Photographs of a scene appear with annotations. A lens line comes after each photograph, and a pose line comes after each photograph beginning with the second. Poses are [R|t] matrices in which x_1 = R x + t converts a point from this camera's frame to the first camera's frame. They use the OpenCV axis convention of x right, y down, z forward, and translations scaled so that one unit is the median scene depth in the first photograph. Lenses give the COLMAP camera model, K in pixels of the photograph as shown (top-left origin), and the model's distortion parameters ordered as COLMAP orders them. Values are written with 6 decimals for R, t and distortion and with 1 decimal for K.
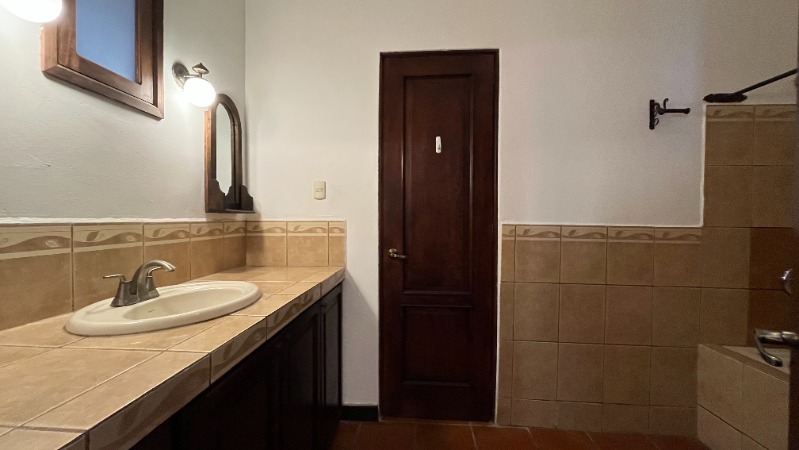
lens RADIAL K [[322.2, 0, 406.6], [0, 322.2, 218.6], [0, 0, 1]] dist [-0.005128, -0.000592]
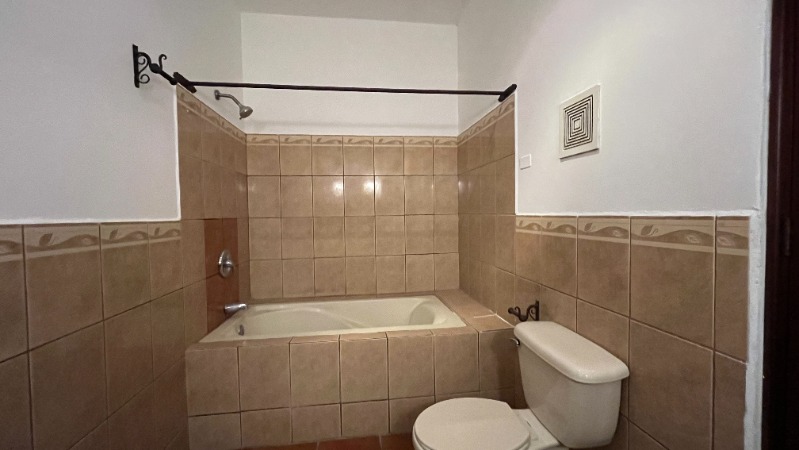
lens RADIAL K [[322.2, 0, 393.5], [0, 322.2, 224.8], [0, 0, 1]] dist [-0.005128, -0.000592]
pose [[-0.163002, -0.043276, 0.985676, -0.070682], [0.016441, 0.998780, 0.046570, 0.009109], [-0.986489, 0.023797, -0.162091, 0.747247]]
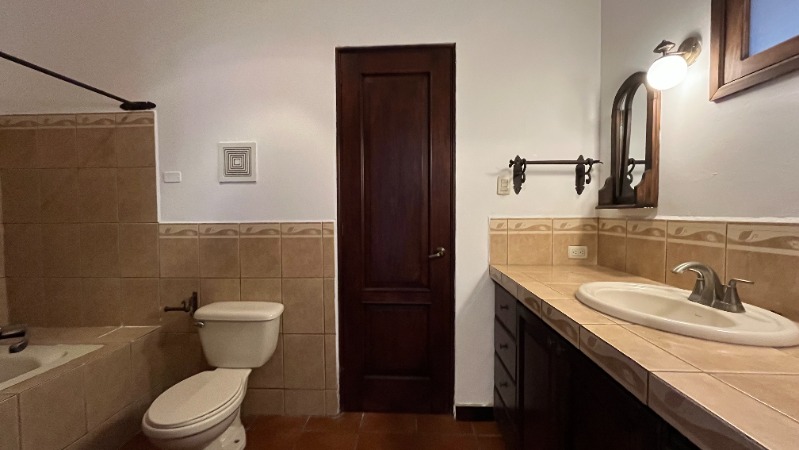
lens RADIAL K [[322.2, 0, 405.2], [0, 322.2, 225.8], [0, 0, 1]] dist [-0.005128, -0.000592]
pose [[-0.999946, -0.003044, -0.009972, 0.050340], [-0.003409, 0.999319, 0.036753, -0.004975], [0.009853, 0.036785, -0.999275, 1.429435]]
